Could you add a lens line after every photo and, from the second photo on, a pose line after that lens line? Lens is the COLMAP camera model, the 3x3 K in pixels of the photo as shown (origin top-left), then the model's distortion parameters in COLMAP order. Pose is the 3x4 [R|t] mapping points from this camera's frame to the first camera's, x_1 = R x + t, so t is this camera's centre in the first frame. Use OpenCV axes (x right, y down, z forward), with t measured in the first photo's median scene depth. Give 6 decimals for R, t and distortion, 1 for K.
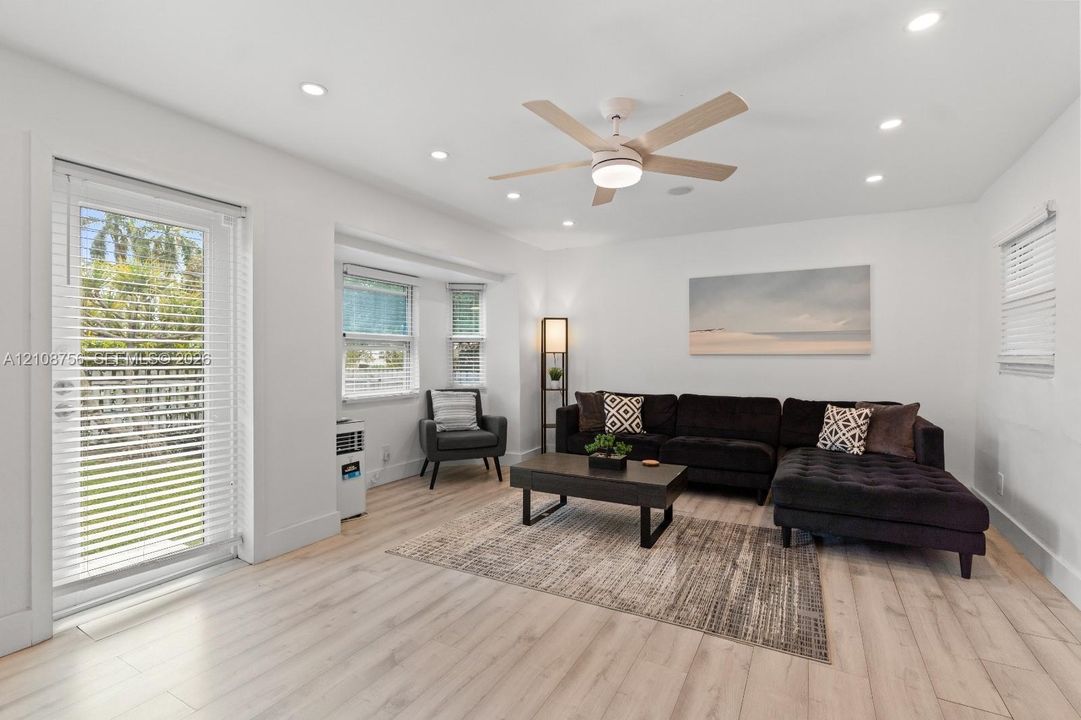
lens RADIAL K [[500.4, 0, 542.8], [0, 500.4, 355.8], [0, 0, 1]] dist [-0.005213, -0.000047]
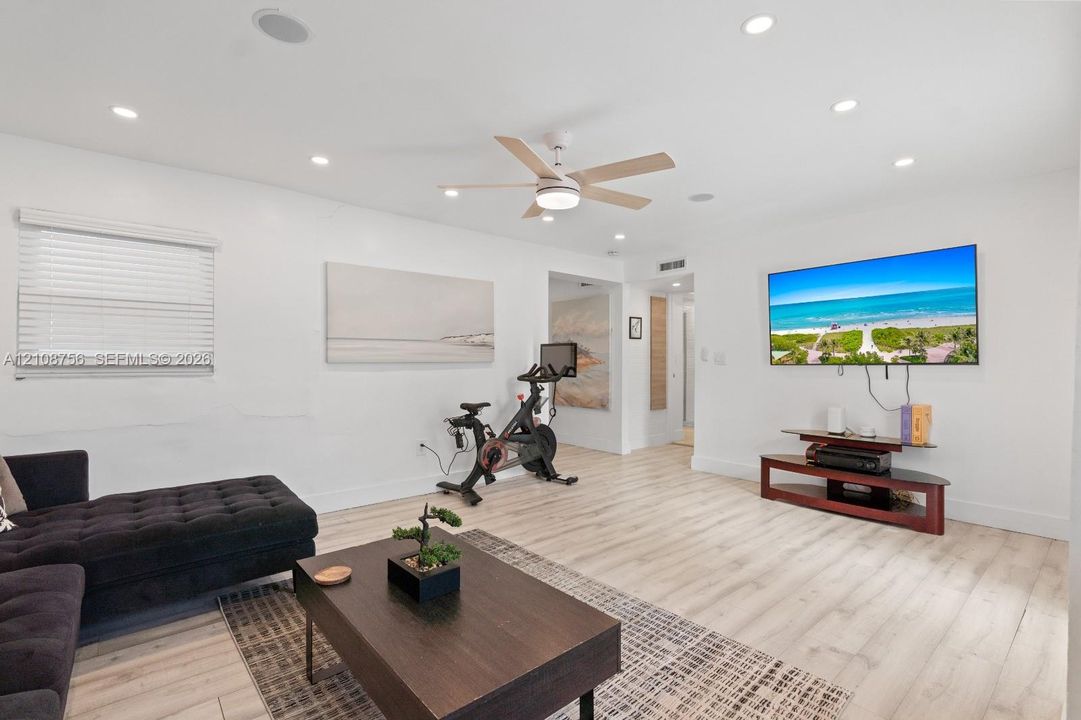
lens RADIAL K [[500.4, 0, 532.4], [0, 500.4, 389.1], [0, 0, 1]] dist [-0.005213, -0.000047]
pose [[-0.928829, -0.025568, 0.369624, -0.230974], [-0.003615, 0.998194, 0.059962, 0.001076], [-0.370490, 0.054358, -0.927245, 2.236822]]
